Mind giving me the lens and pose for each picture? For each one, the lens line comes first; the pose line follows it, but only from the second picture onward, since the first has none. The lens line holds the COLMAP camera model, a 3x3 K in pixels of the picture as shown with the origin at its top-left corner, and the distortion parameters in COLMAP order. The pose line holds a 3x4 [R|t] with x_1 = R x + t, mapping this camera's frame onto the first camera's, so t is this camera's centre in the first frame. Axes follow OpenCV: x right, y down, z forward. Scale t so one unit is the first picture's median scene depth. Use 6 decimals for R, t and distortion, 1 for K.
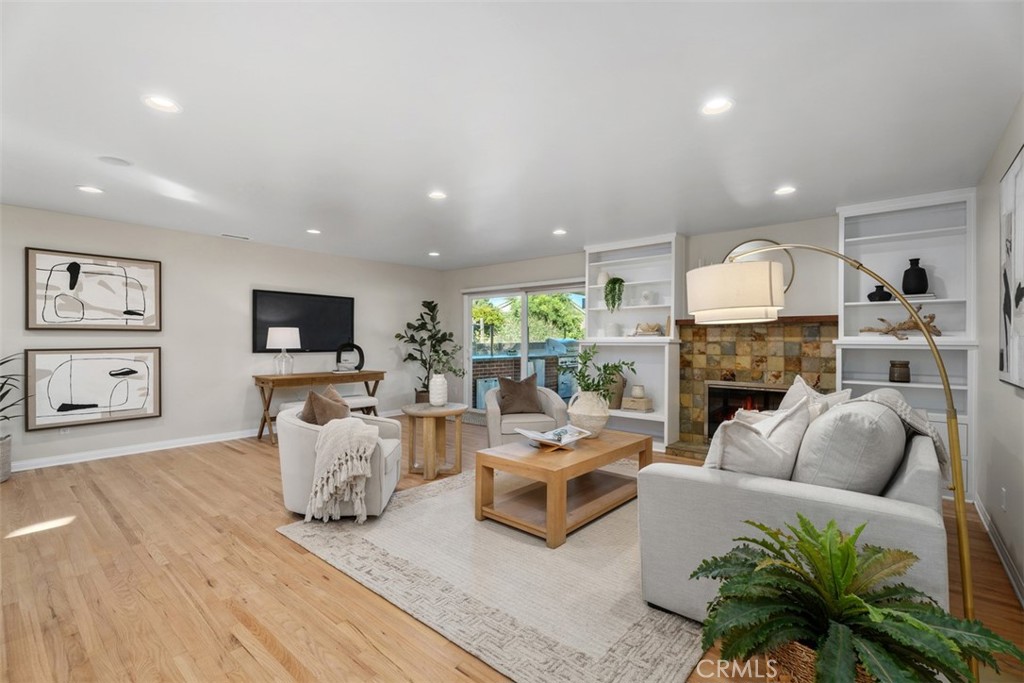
lens RADIAL K [[456.0, 0, 516.1], [0, 456.0, 340.7], [0, 0, 1]] dist [-0.000242, -0.000051]
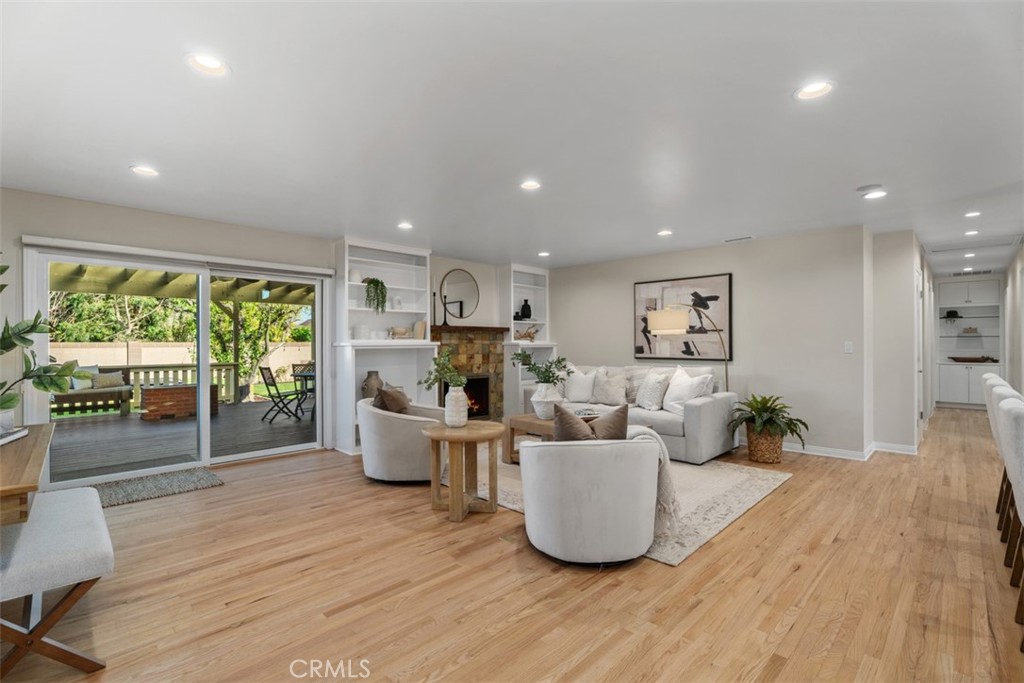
lens RADIAL K [[456.0, 0, 516.1], [0, 456.0, 340.7], [0, 0, 1]] dist [-0.000242, -0.000051]
pose [[0.079080, 0.000124, 0.996868, -1.472444], [0.000095, 1.000000, -0.000132, -0.012861], [-0.996868, 0.000106, 0.079080, 1.284828]]
